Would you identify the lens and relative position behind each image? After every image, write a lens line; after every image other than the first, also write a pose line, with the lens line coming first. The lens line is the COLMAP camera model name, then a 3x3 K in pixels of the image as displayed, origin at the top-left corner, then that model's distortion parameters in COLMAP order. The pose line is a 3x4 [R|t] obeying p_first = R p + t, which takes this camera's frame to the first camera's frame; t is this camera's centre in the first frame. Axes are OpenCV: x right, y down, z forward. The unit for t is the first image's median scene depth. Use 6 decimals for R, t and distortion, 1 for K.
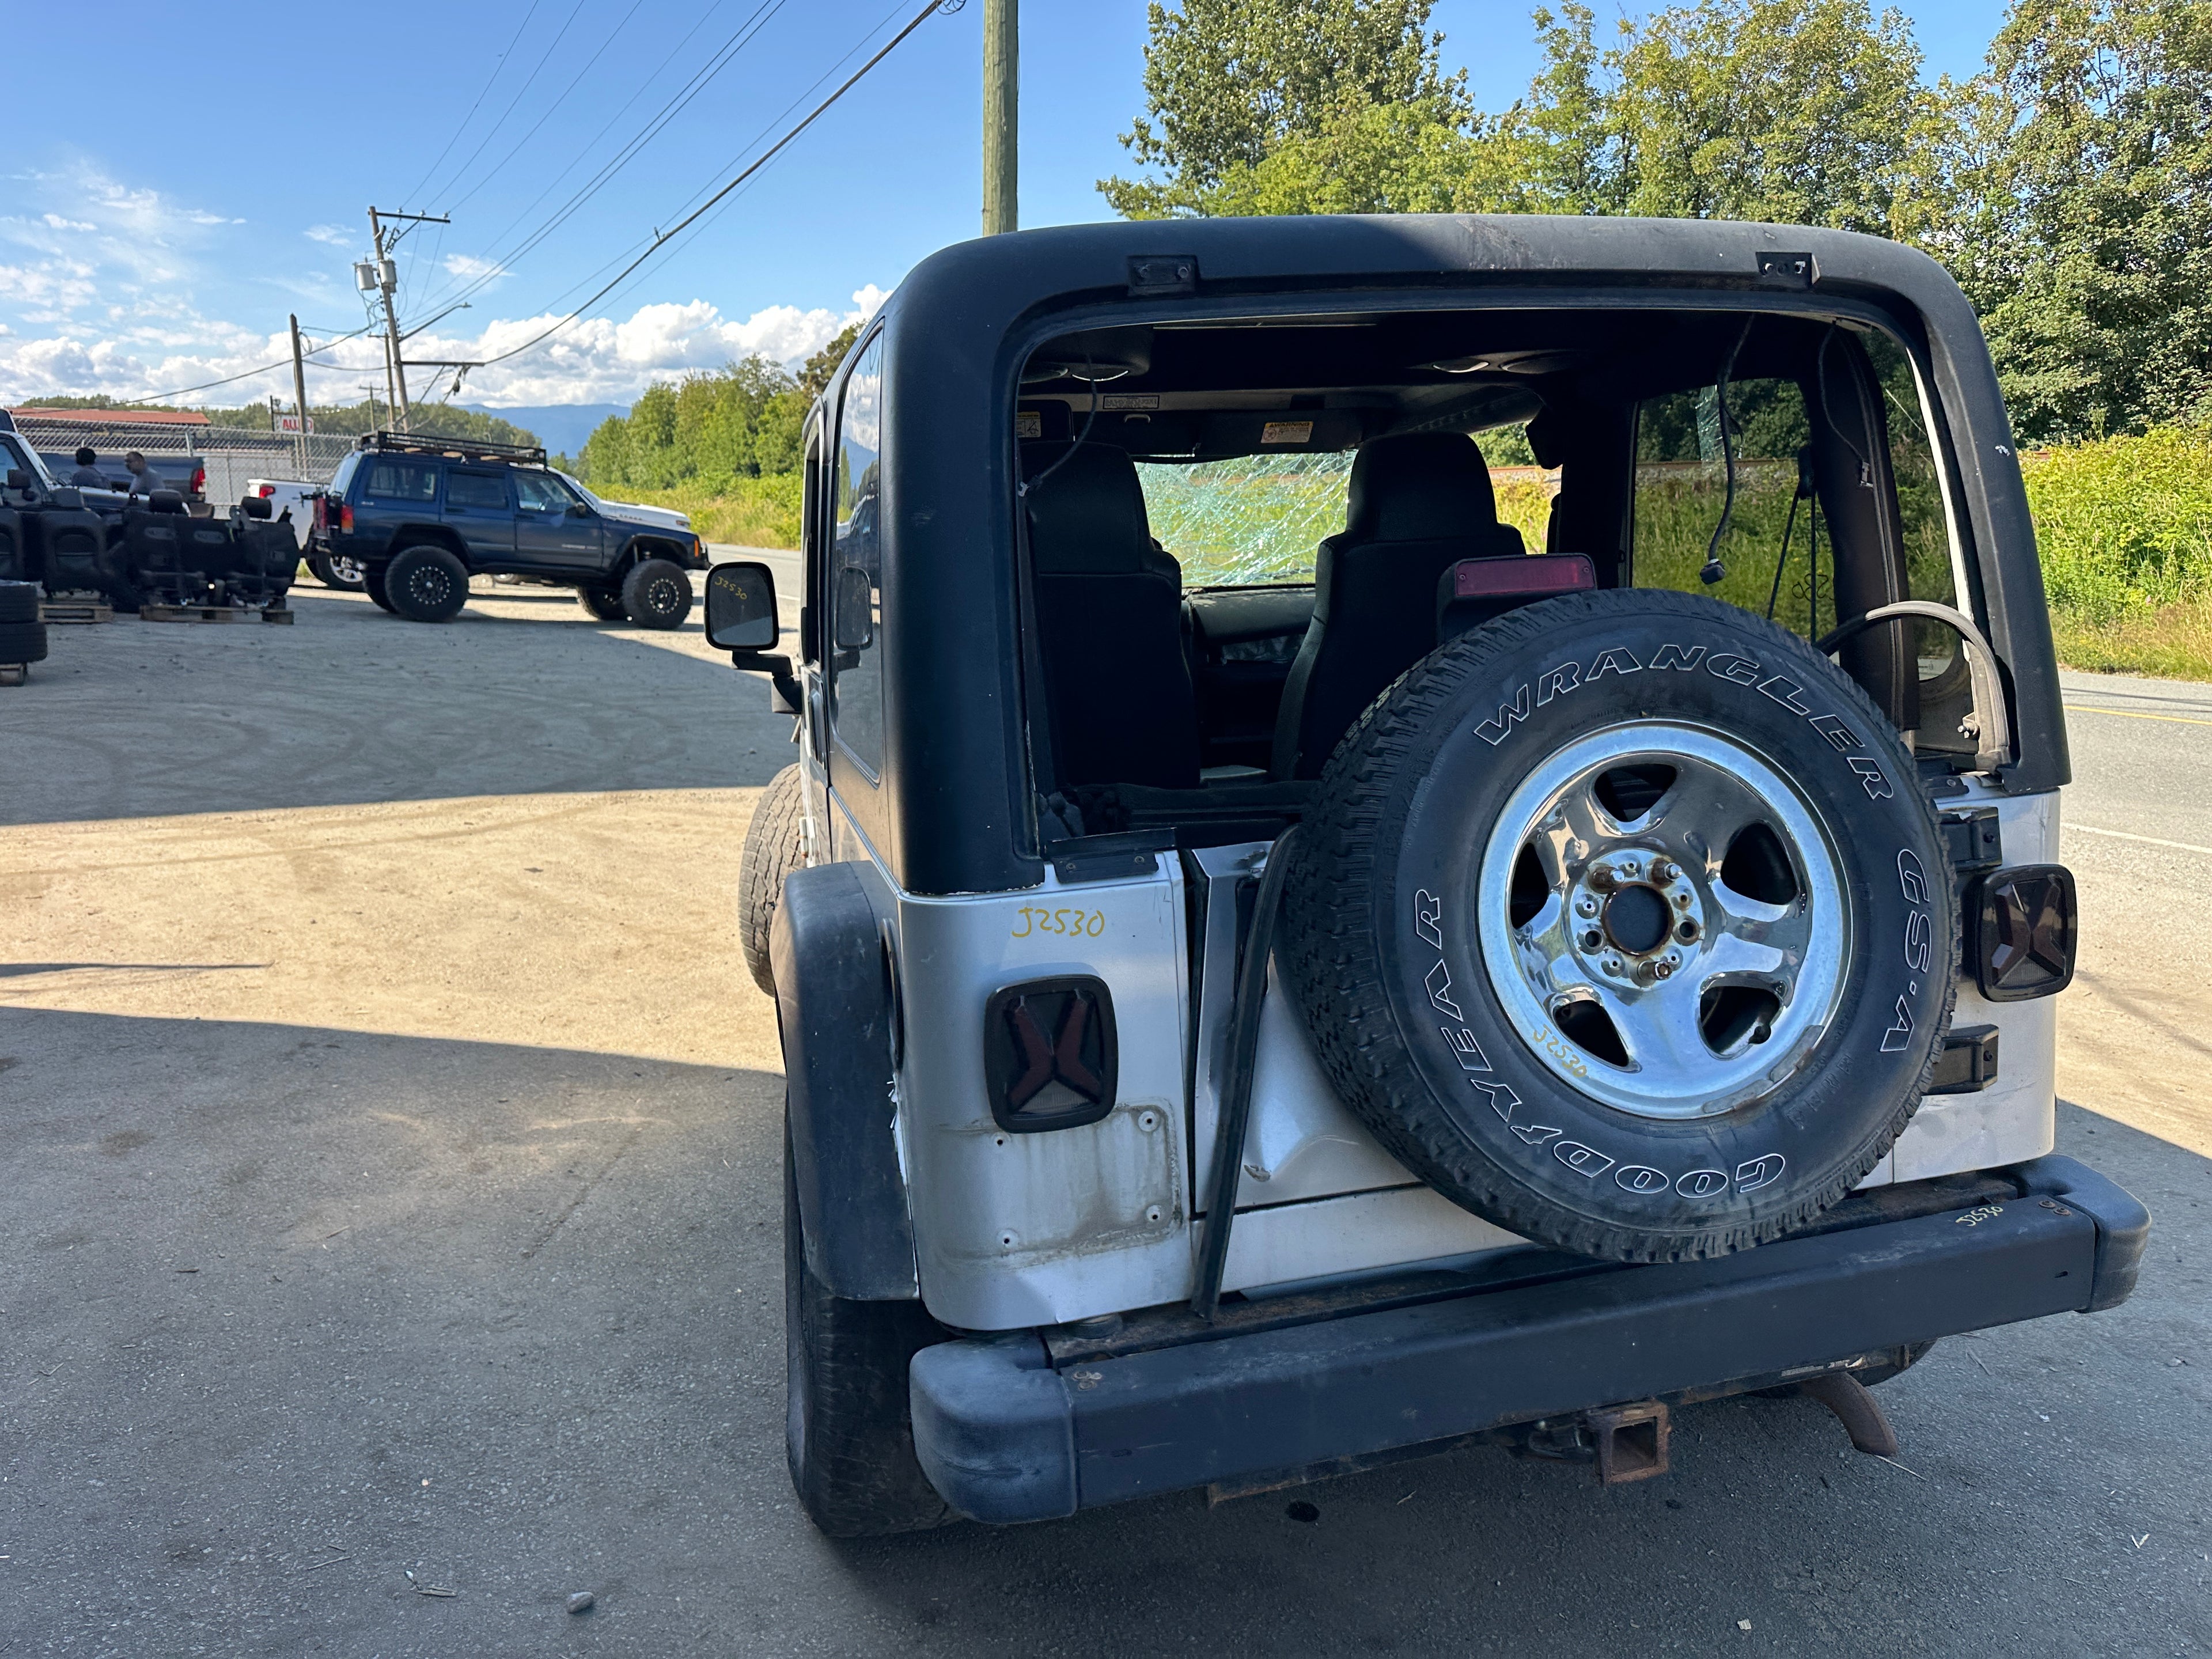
lens RADIAL K [[1563.2, 0, 1108.9], [0, 1563.2, 806.1], [0, 0, 1]] dist [0.025205, -0.029335]
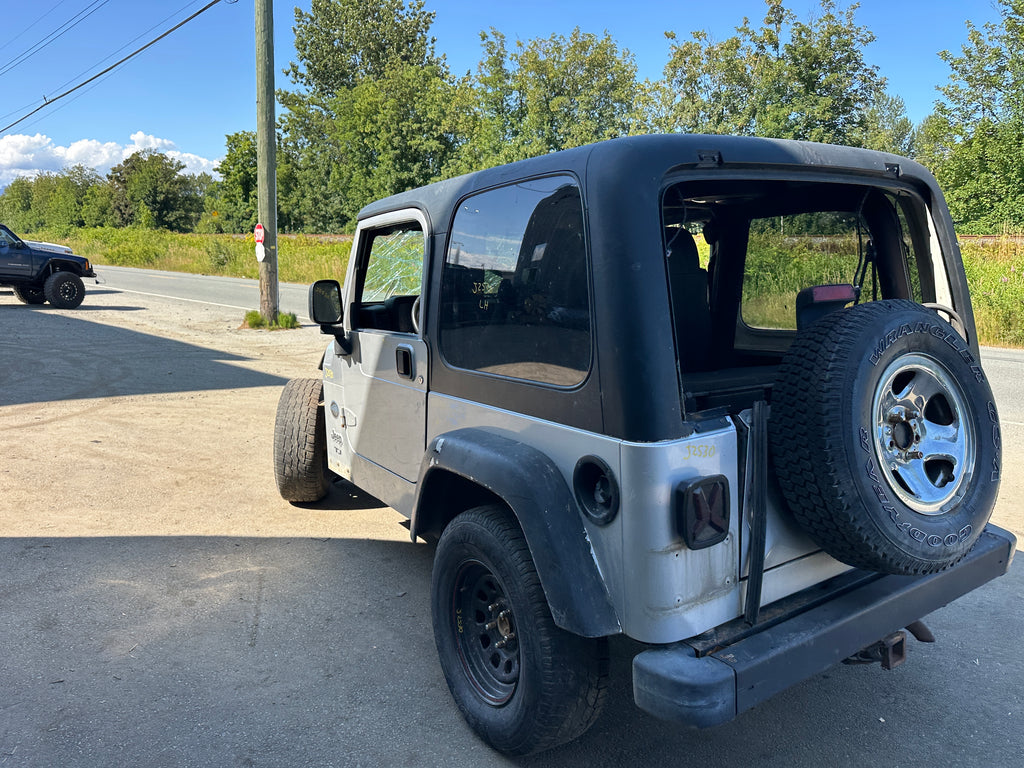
lens RADIAL K [[723.6, 0, 513.6], [0, 723.6, 380.1], [0, 0, 1]] dist [0.025205, -0.029335]
pose [[0.950763, -0.034373, 0.308005, -0.193889], [0.037997, 0.999261, -0.005774, -0.009650], [-0.307579, 0.017193, 0.951367, 0.036293]]
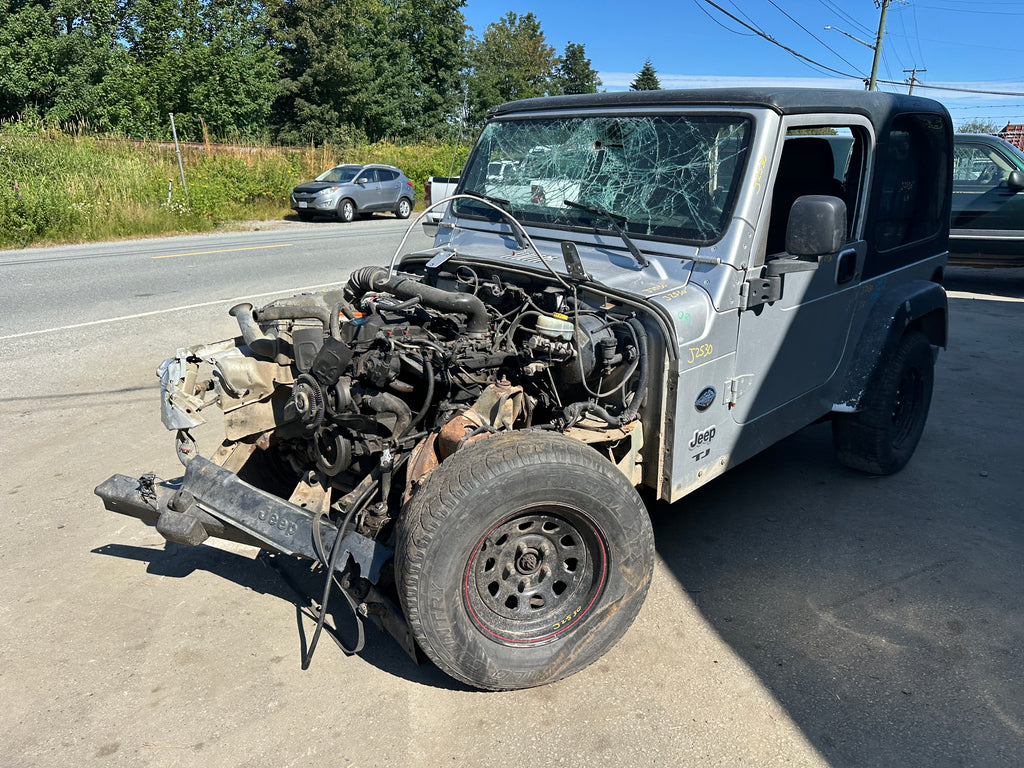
lens RADIAL K [[723.6, 0, 513.6], [0, 723.6, 385.2], [0, 0, 1]] dist [0.025205, -0.029335]
pose [[-0.485743, -0.255568, 0.835906, -0.471768], [0.151327, 0.917276, 0.368382, -0.190847], [-0.860903, 0.305434, -0.406886, 1.038721]]
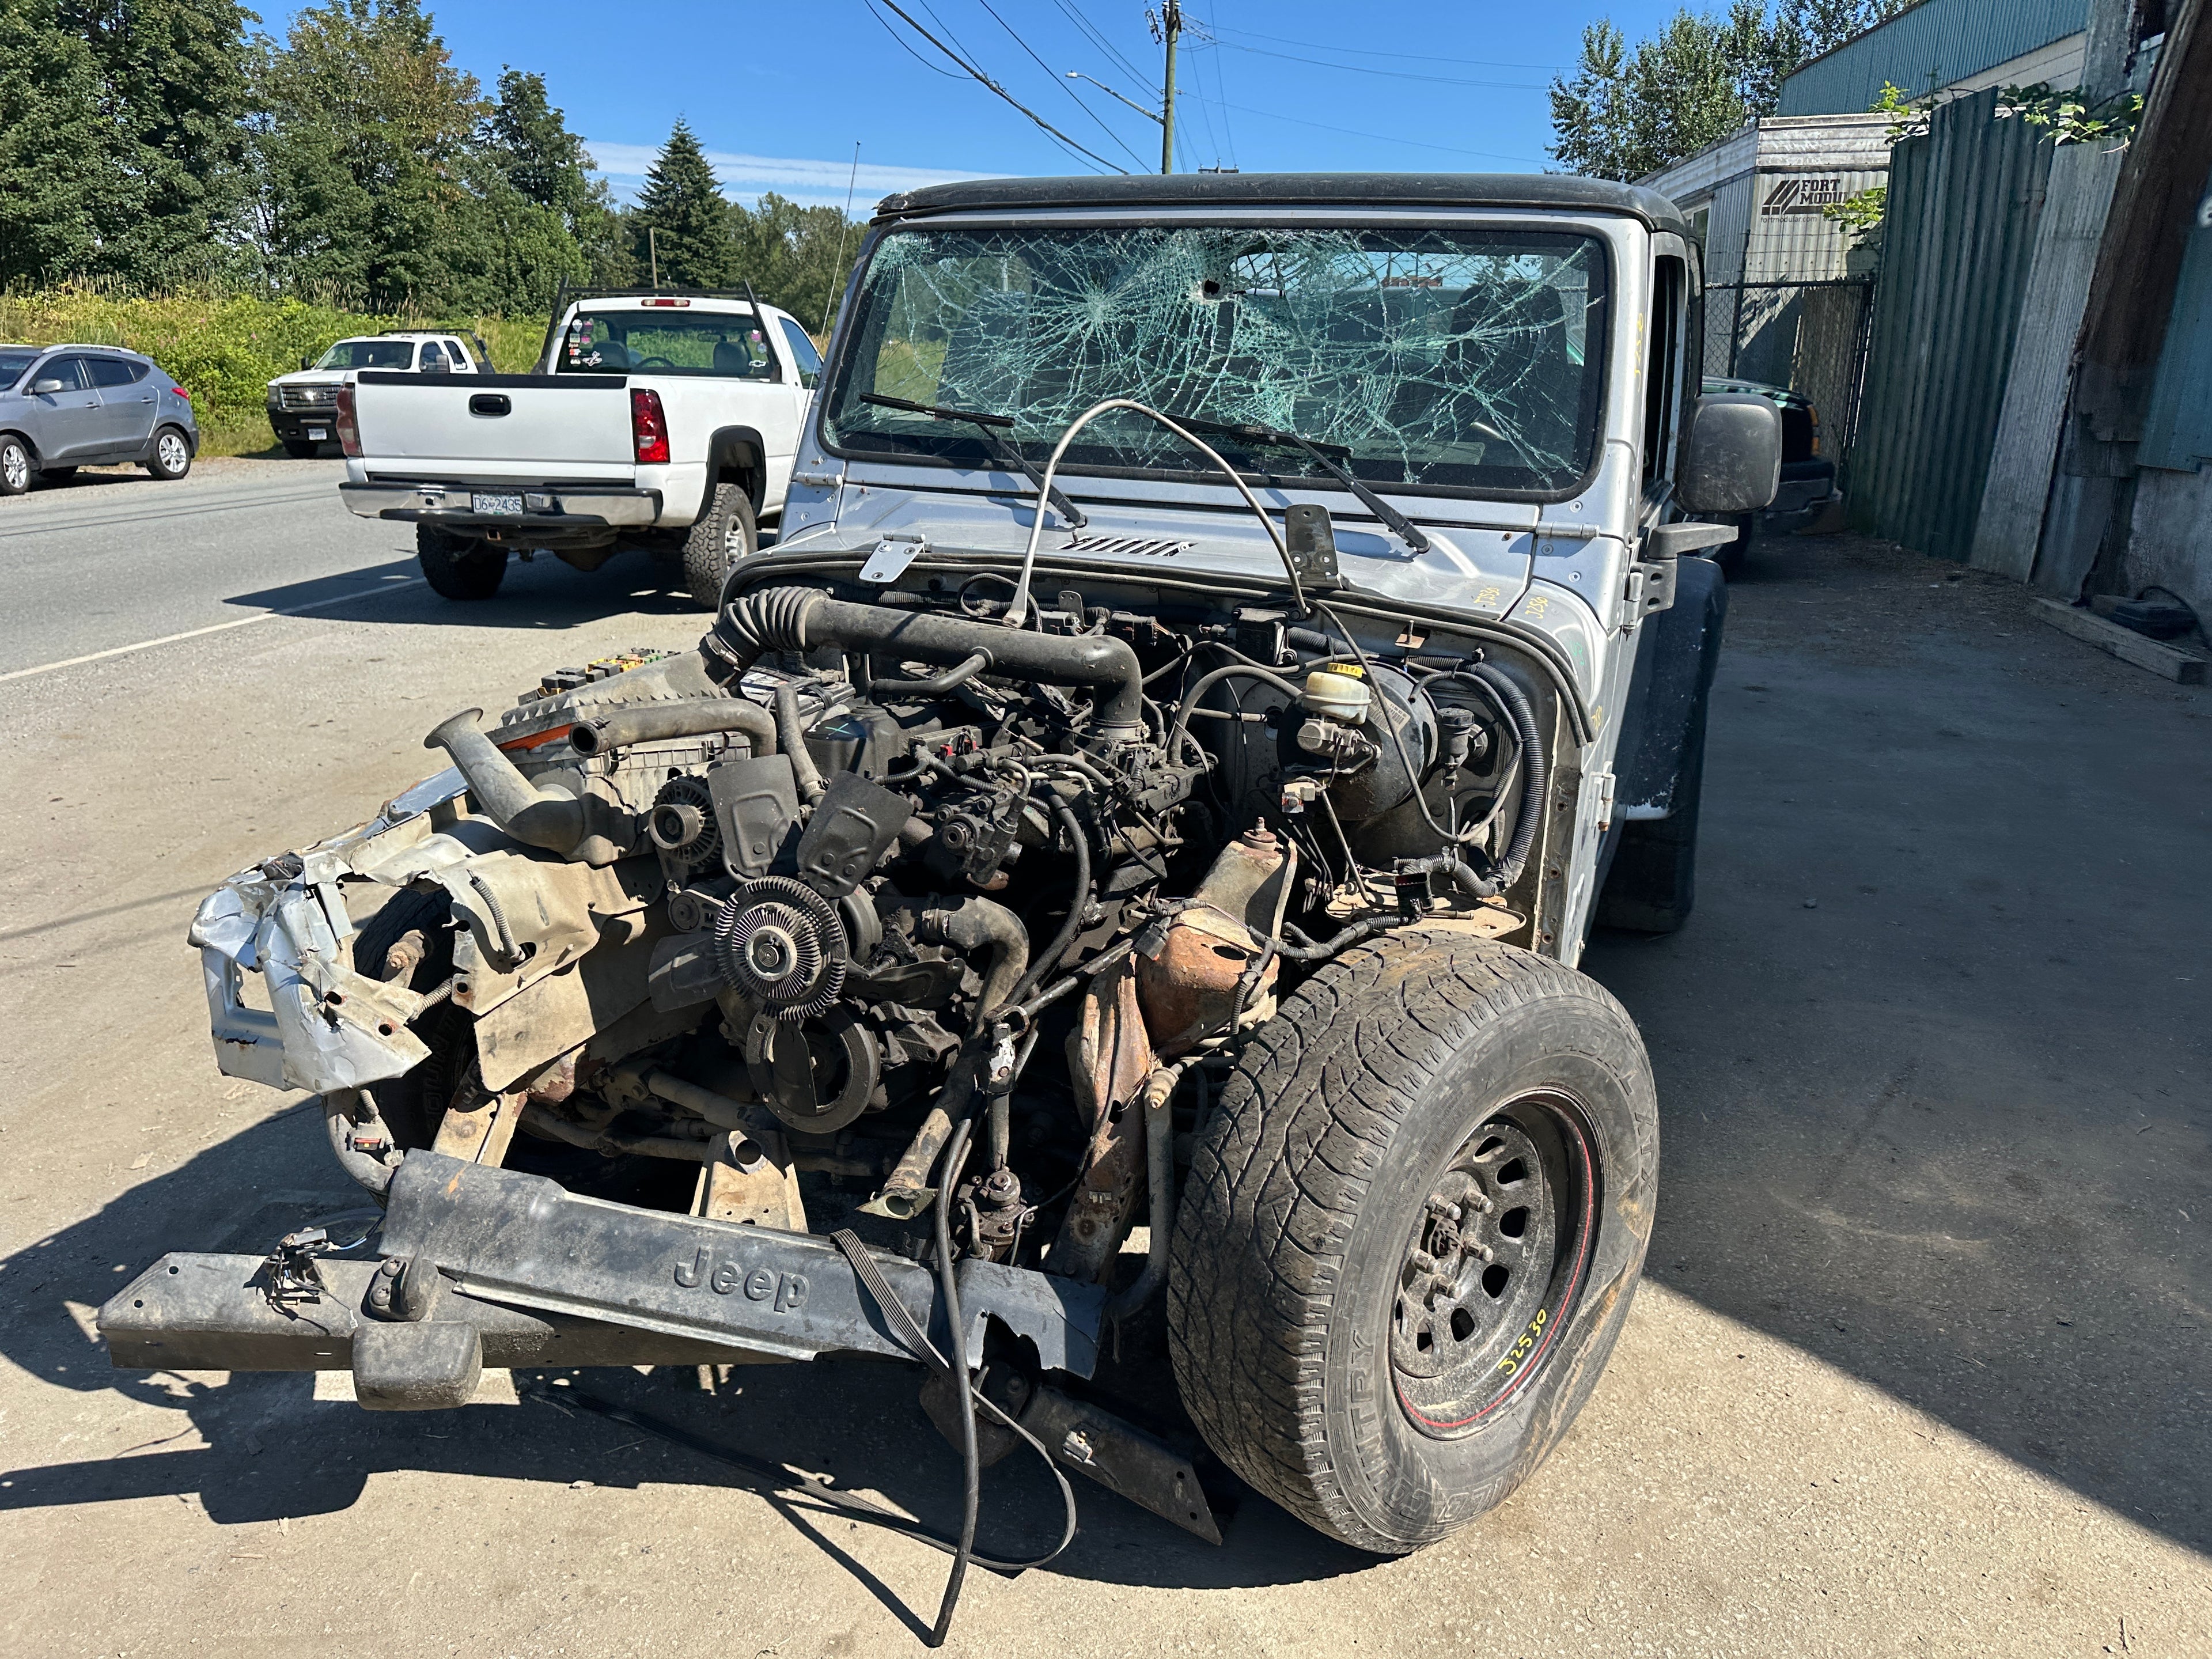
lens RADIAL K [[1563.2, 0, 1104.5], [0, 1563.2, 811.5], [0, 0, 1]] dist [0.025205, -0.029335]
pose [[-0.799370, -0.172202, 0.575633, -0.302391], [0.102206, 0.905115, 0.412699, -0.208540], [-0.592082, 0.388733, -0.705922, 1.171212]]
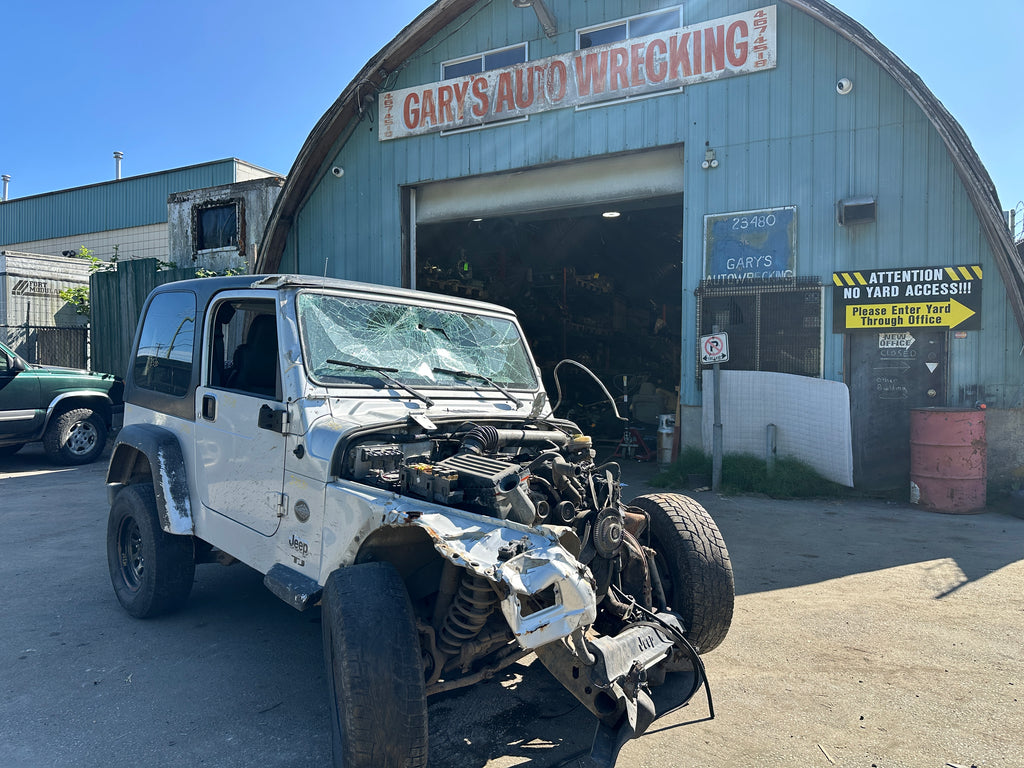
lens RADIAL K [[723.6, 0, 514.5], [0, 723.6, 392.4], [0, 0, 1]] dist [0.025205, -0.029335]
pose [[-0.855557, 0.002275, -0.517703, 0.288927], [-0.105001, 0.978444, 0.177824, -0.215498], [0.506948, 0.206499, -0.836876, 1.344474]]
